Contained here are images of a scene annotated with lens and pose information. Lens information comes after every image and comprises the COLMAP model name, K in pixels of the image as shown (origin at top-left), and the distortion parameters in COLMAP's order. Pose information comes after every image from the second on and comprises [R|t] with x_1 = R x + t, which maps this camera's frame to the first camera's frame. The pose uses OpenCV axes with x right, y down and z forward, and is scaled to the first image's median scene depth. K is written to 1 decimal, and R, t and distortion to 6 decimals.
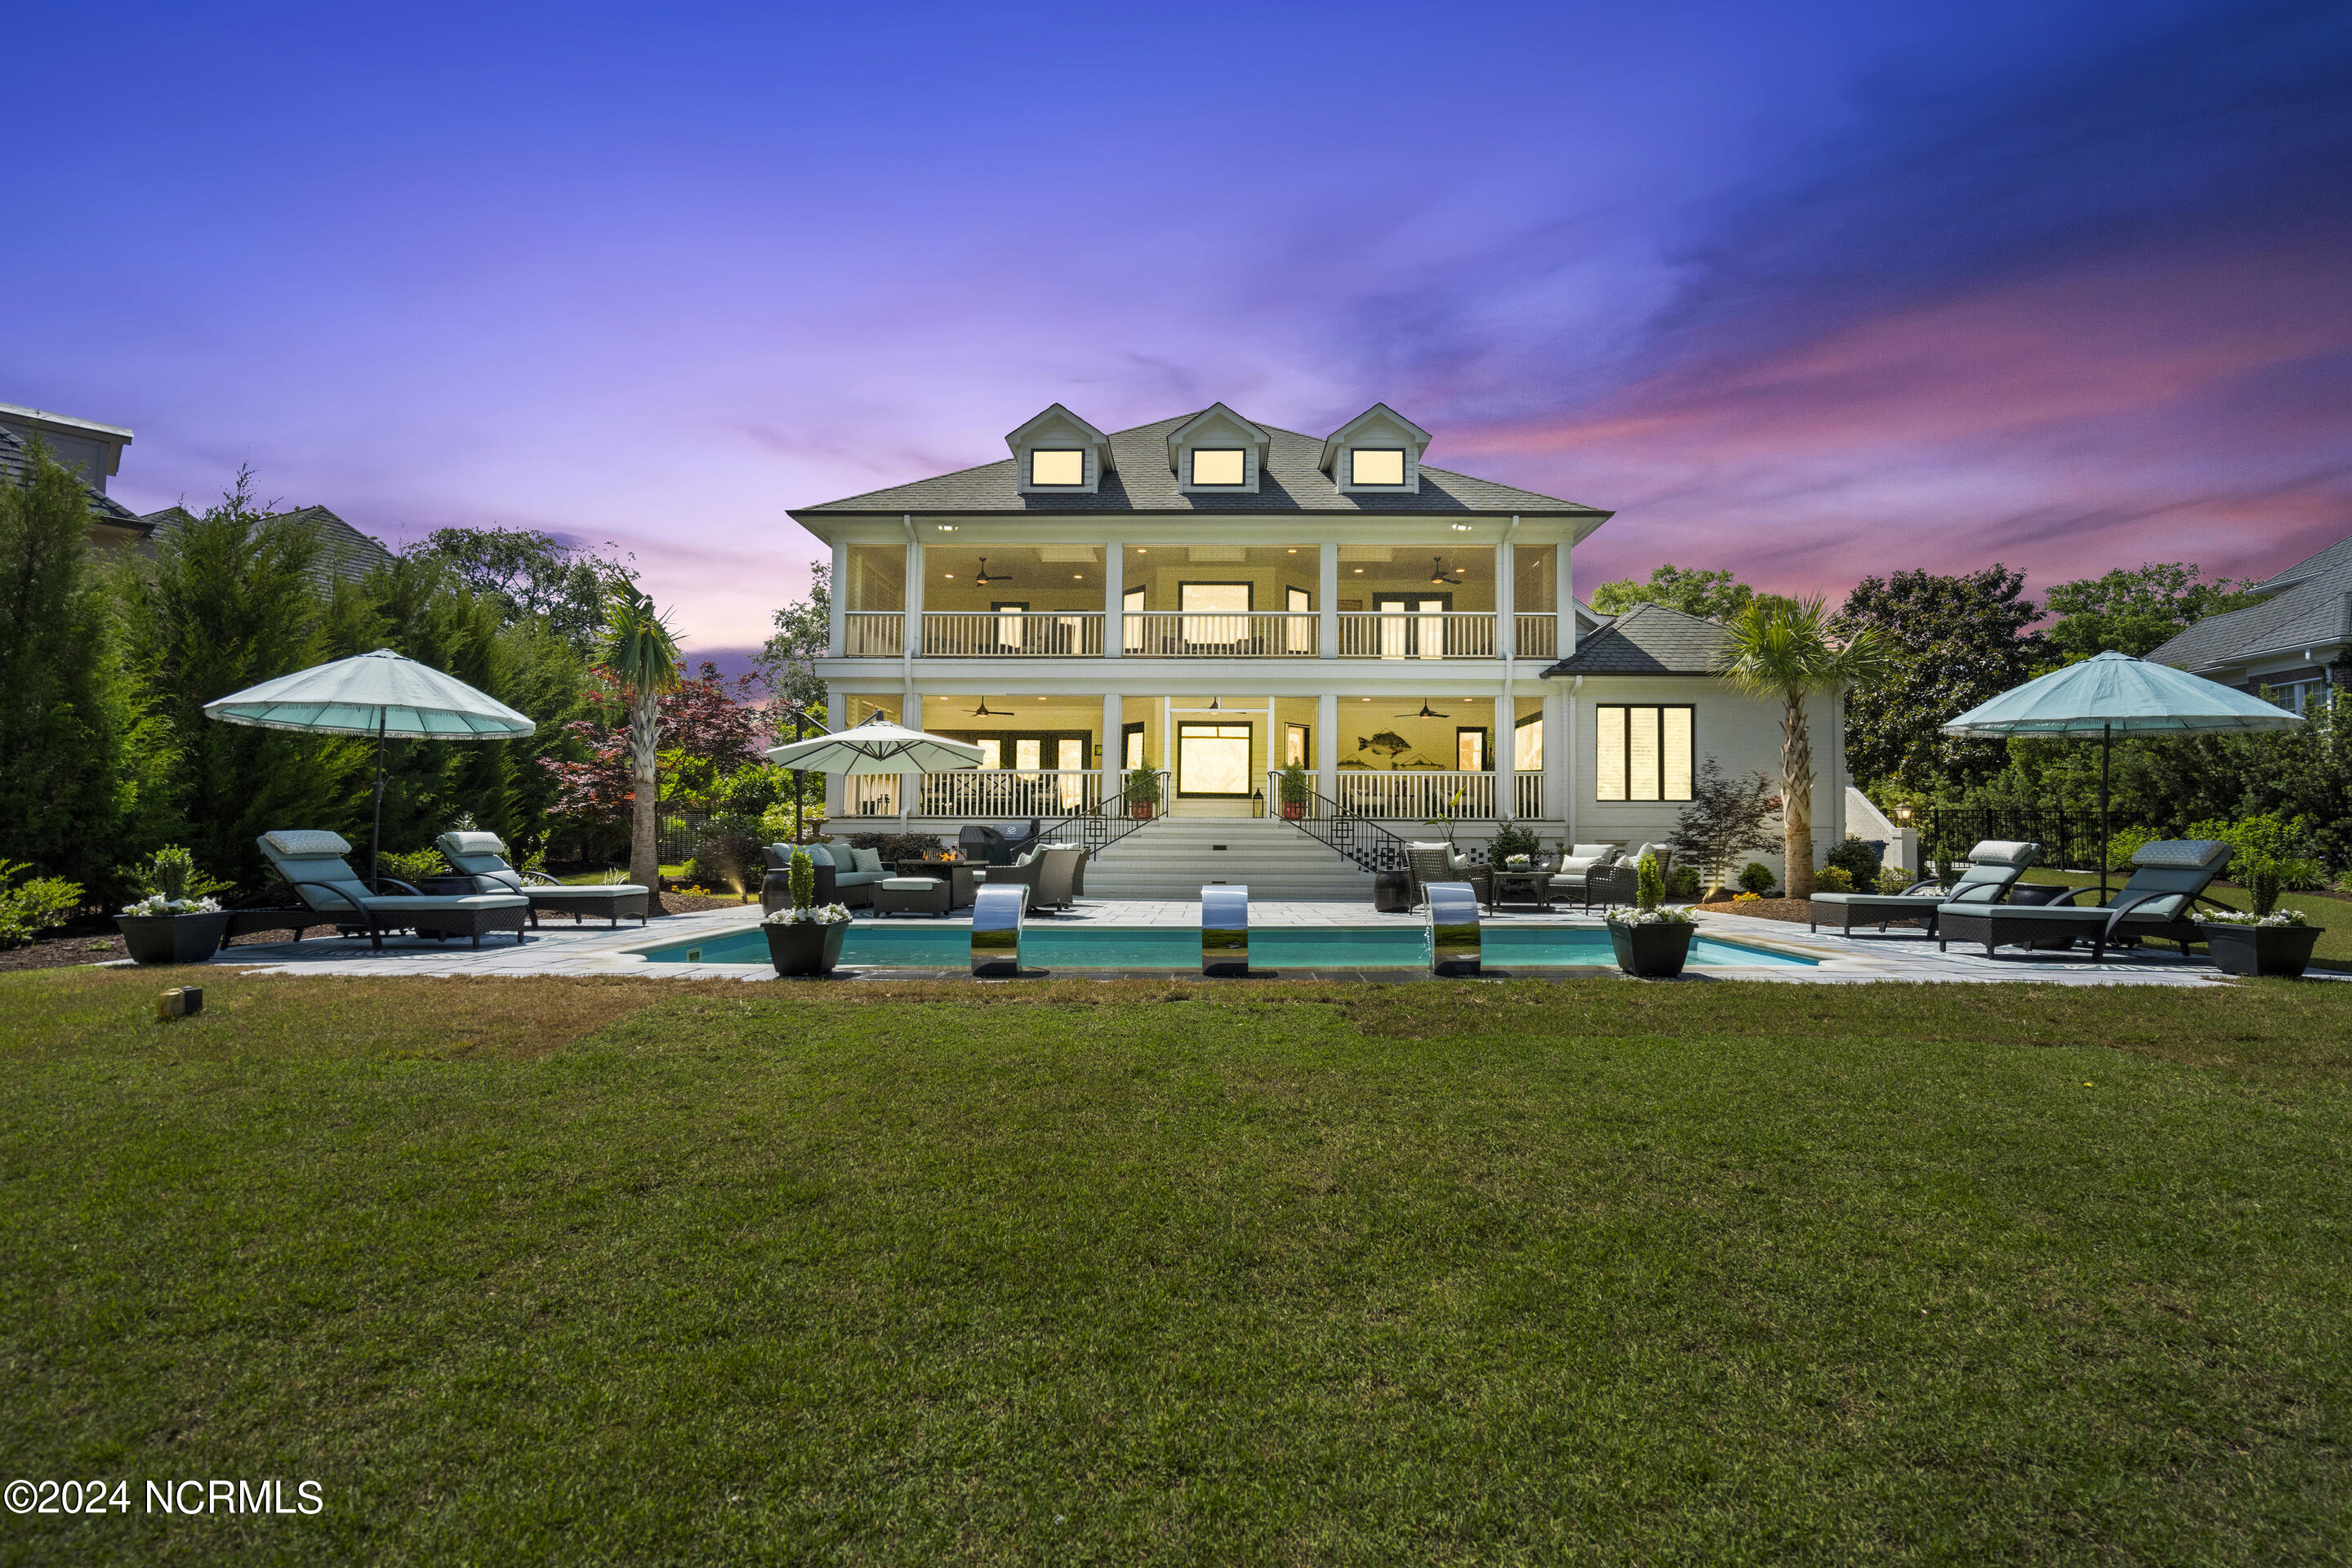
lens RADIAL K [[1077.7, 0, 1232.2], [0, 1077.7, 846.5], [0, 0, 1]] dist [0.005682, -0.000230]
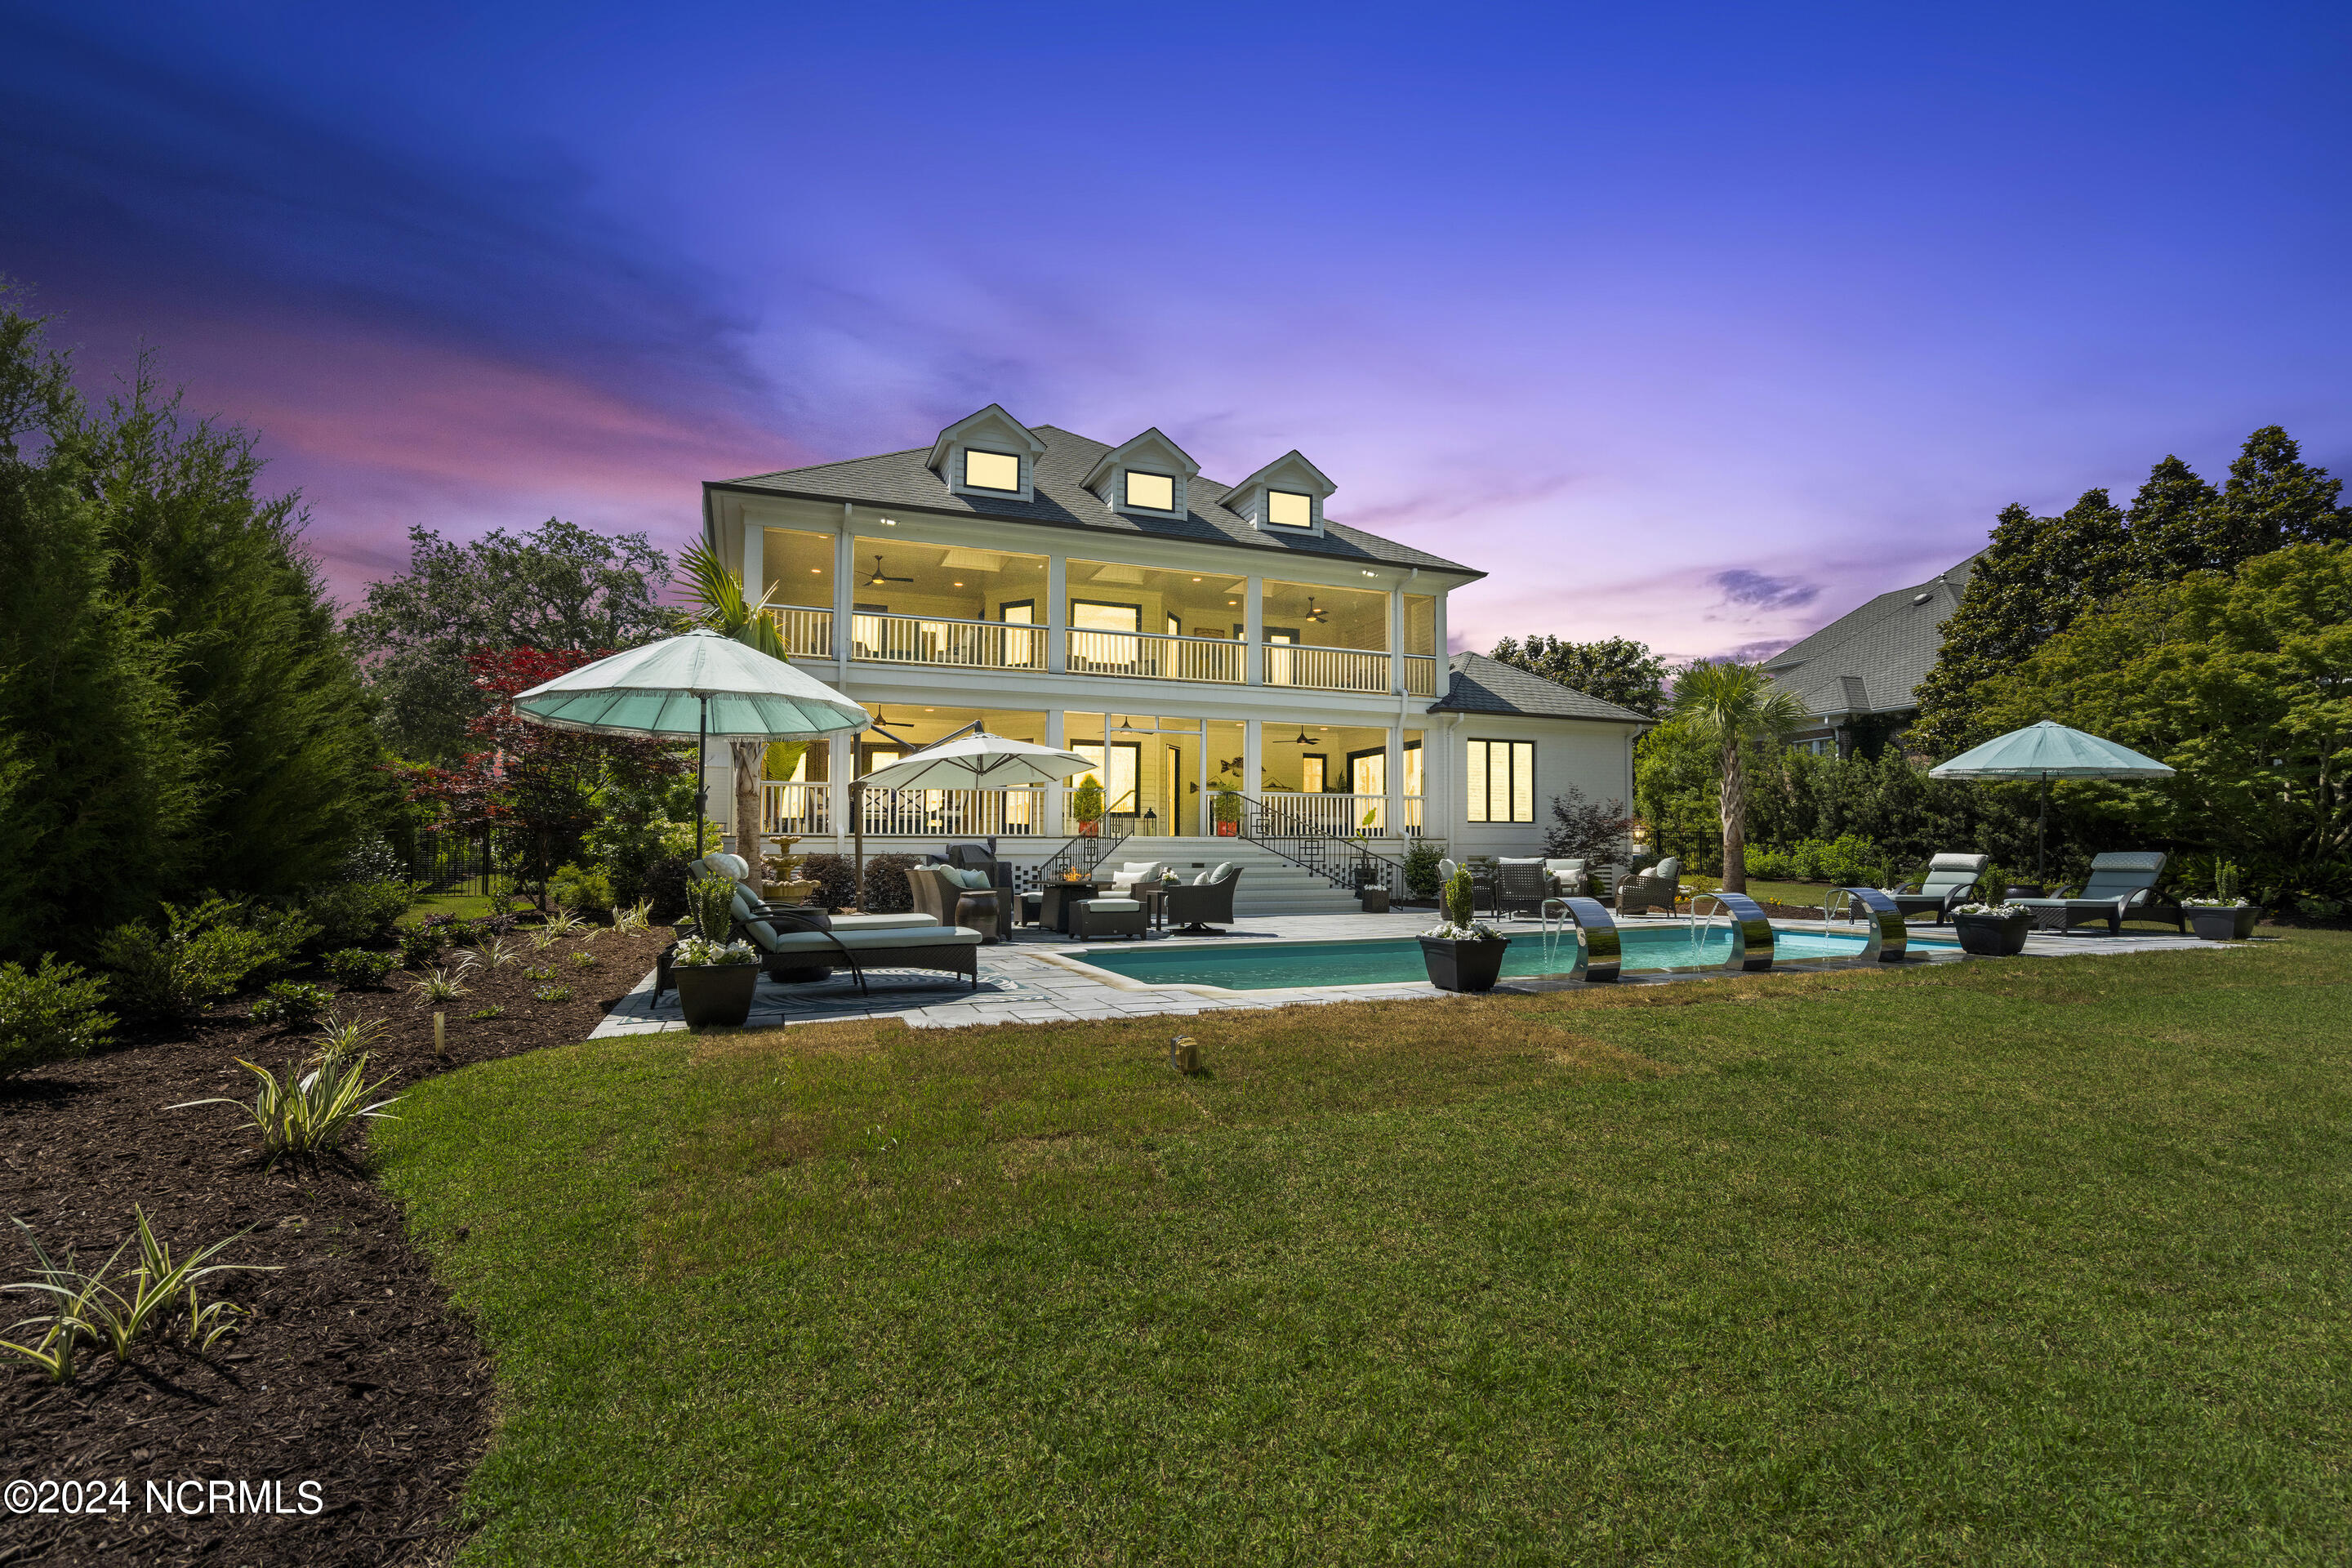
lens RADIAL K [[1077.7, 0, 1148.9], [0, 1077.7, 862.7], [0, 0, 1]] dist [0.005682, -0.000230]
pose [[0.924628, -0.008335, 0.380781, -0.405581], [0.008994, 0.999960, 0.000047, -0.001779], [-0.380766, 0.003381, 0.924665, 0.062667]]
